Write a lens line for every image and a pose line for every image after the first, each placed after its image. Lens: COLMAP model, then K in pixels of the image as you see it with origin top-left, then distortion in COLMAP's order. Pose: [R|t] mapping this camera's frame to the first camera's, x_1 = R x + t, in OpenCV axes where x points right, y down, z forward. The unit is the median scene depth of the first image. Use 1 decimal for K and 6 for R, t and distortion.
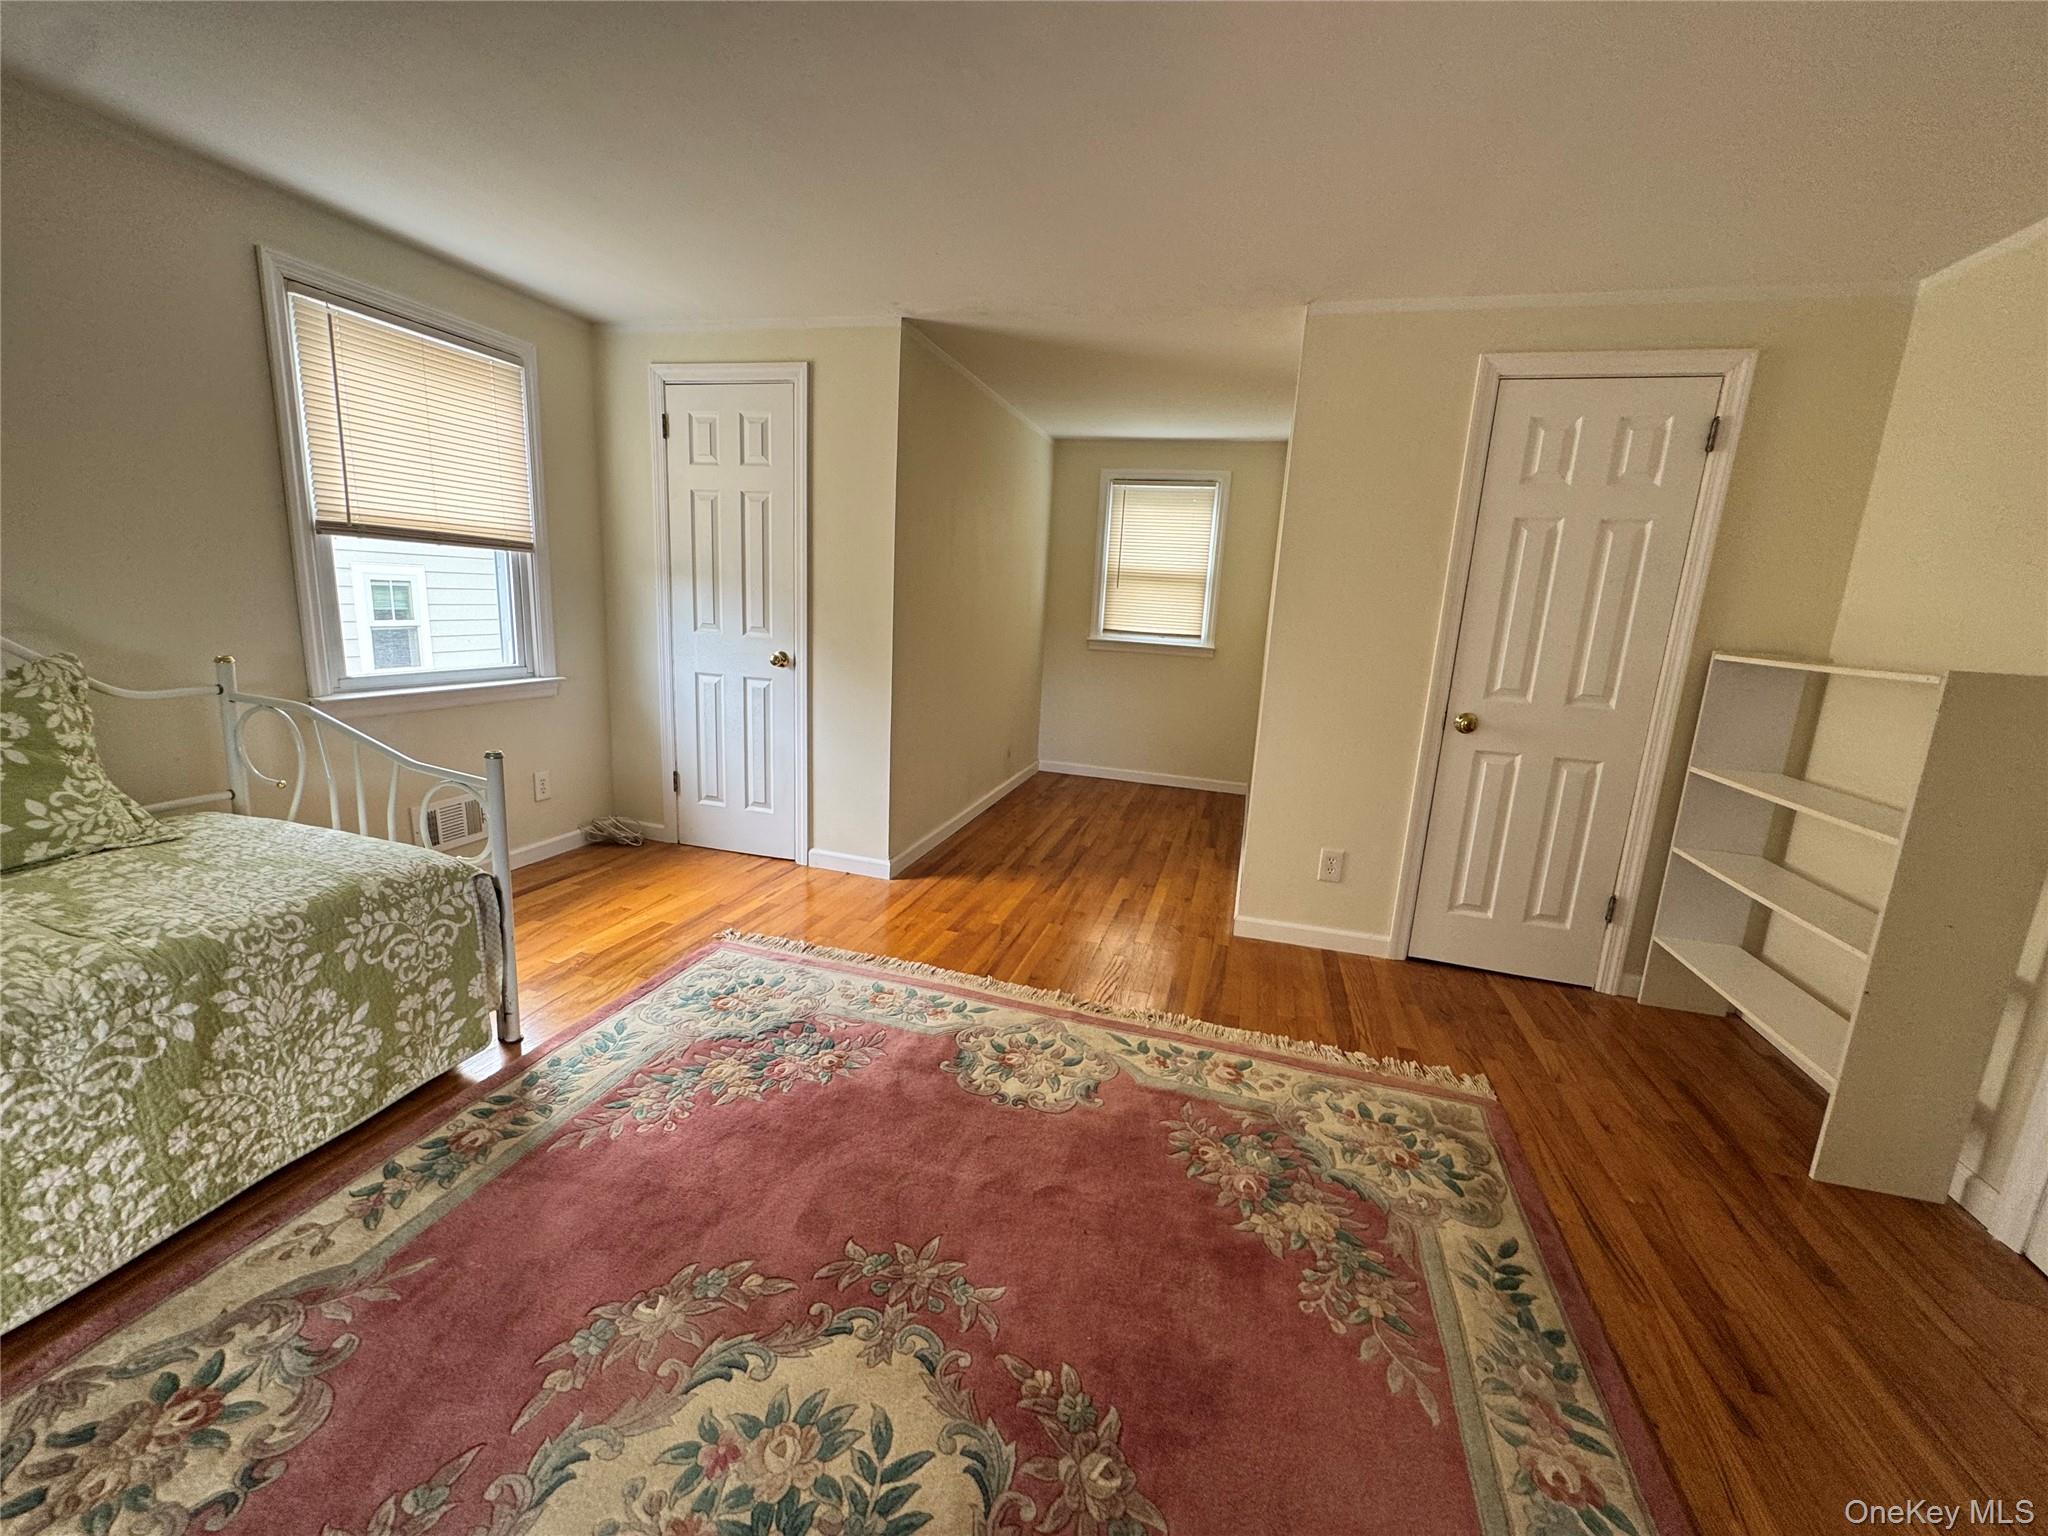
lens RADIAL K [[822.8, 0, 1023.7], [0, 822.8, 766.0], [0, 0, 1]] dist [0.000485, 0.000589]
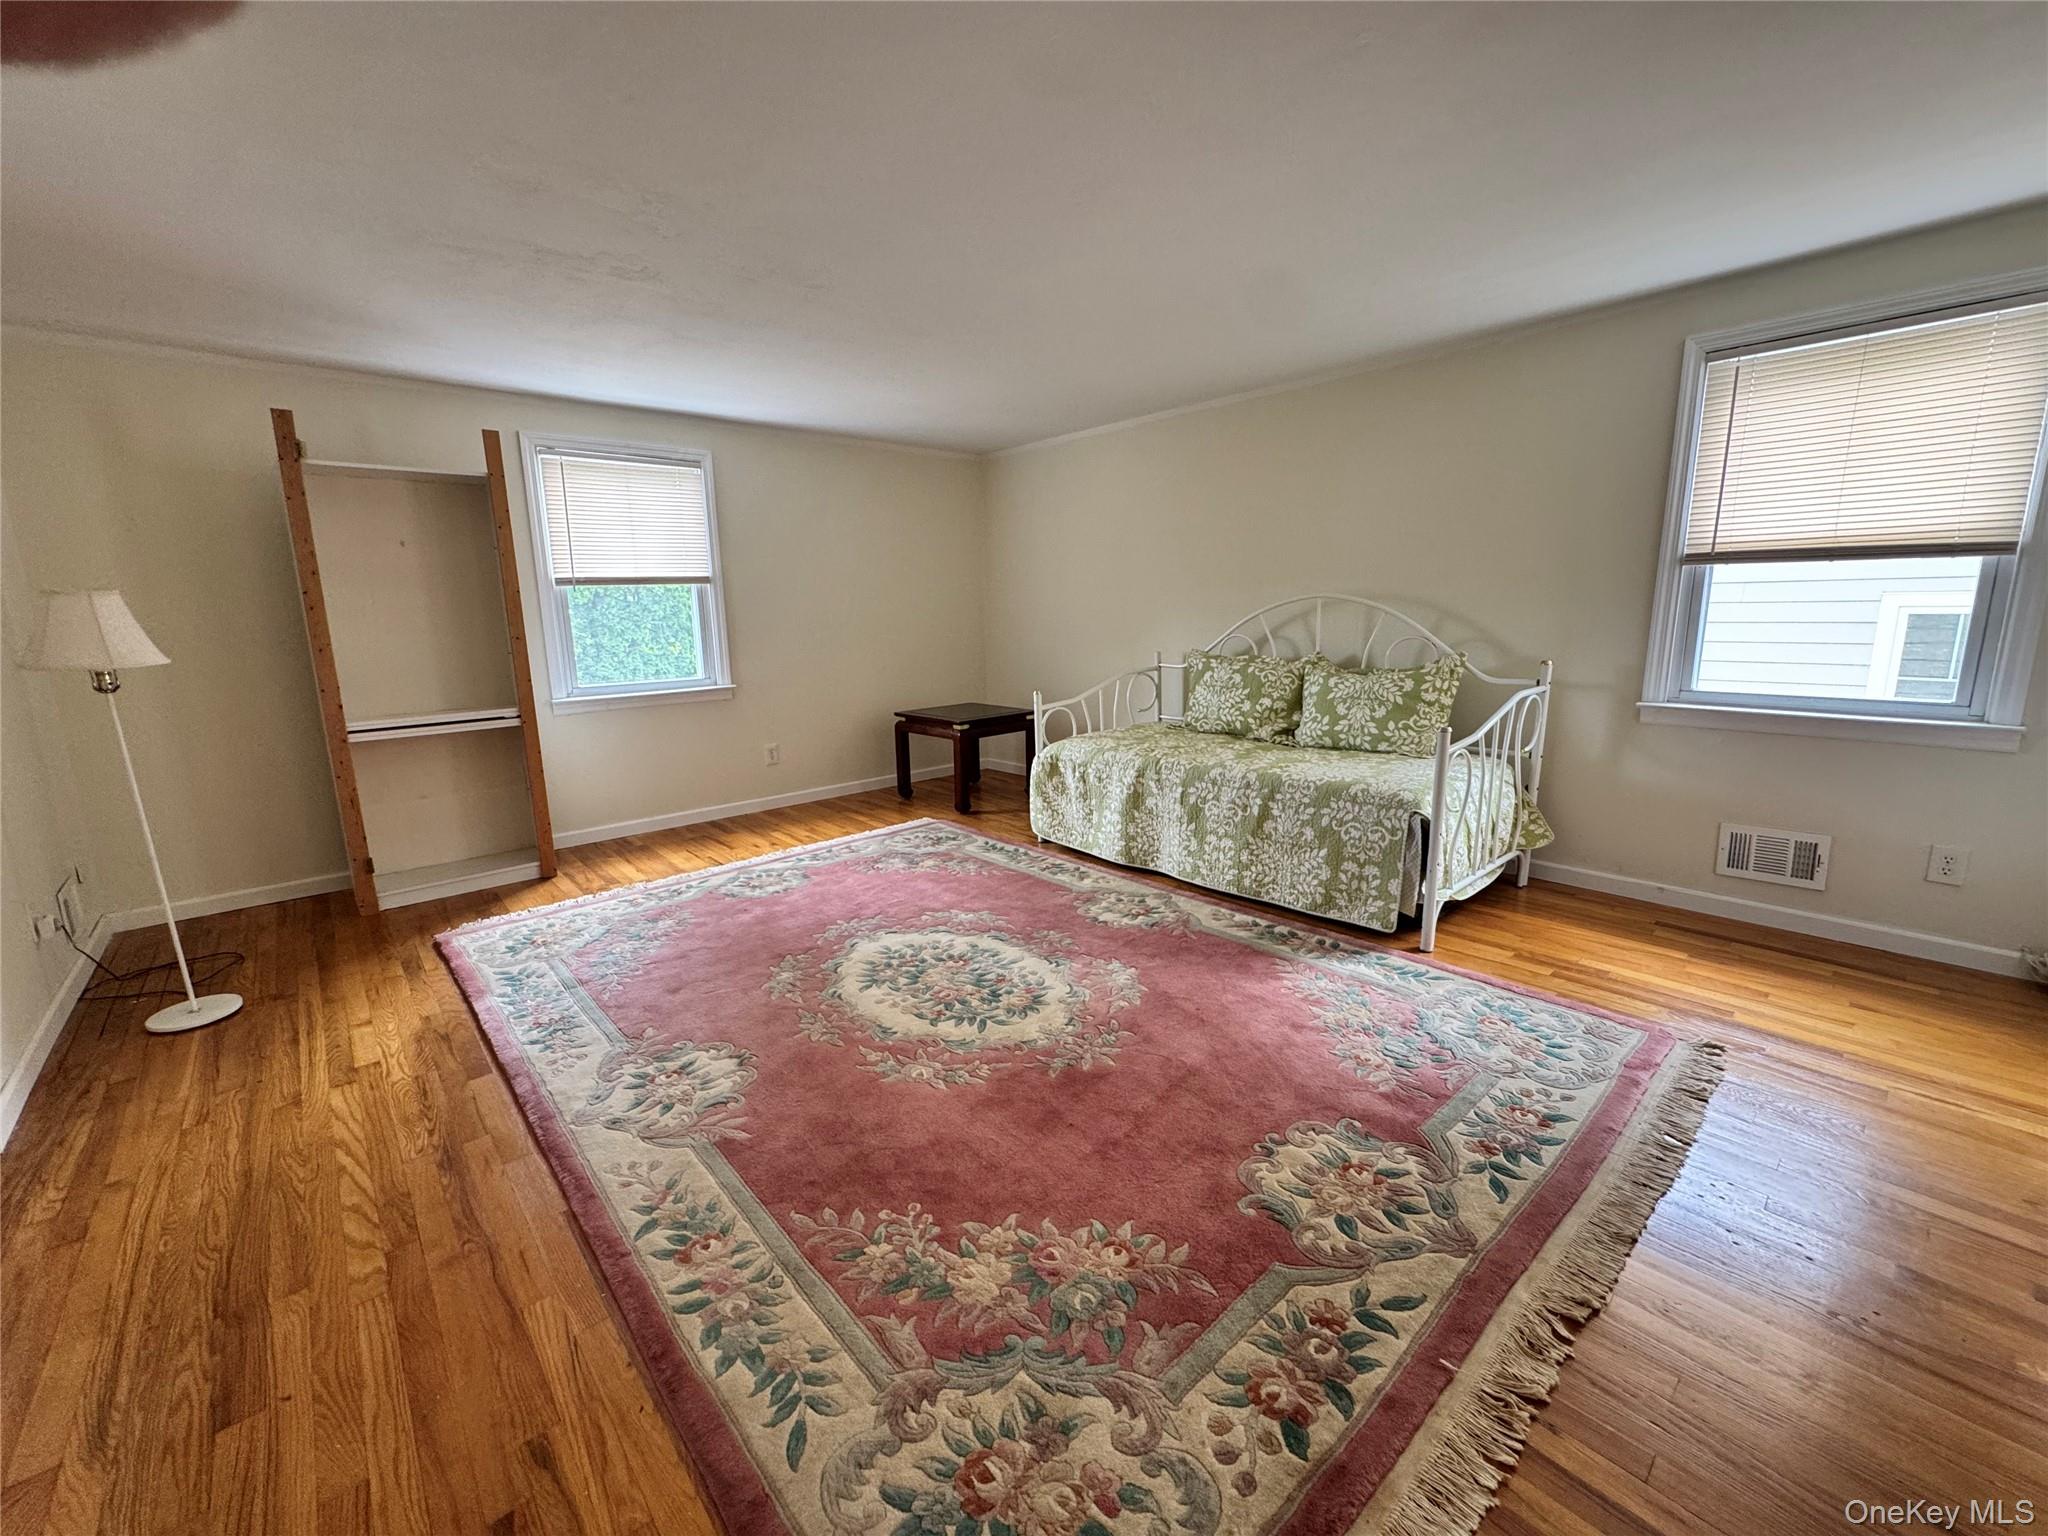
lens RADIAL K [[822.8, 0, 1021.2], [0, 822.8, 766.9], [0, 0, 1]] dist [0.000485, 0.000589]
pose [[-0.529948, 0.114589, -0.840253, 0.951849], [-0.183271, 0.951938, 0.245409, -0.177372], [0.827990, 0.284047, -0.483477, 1.248430]]
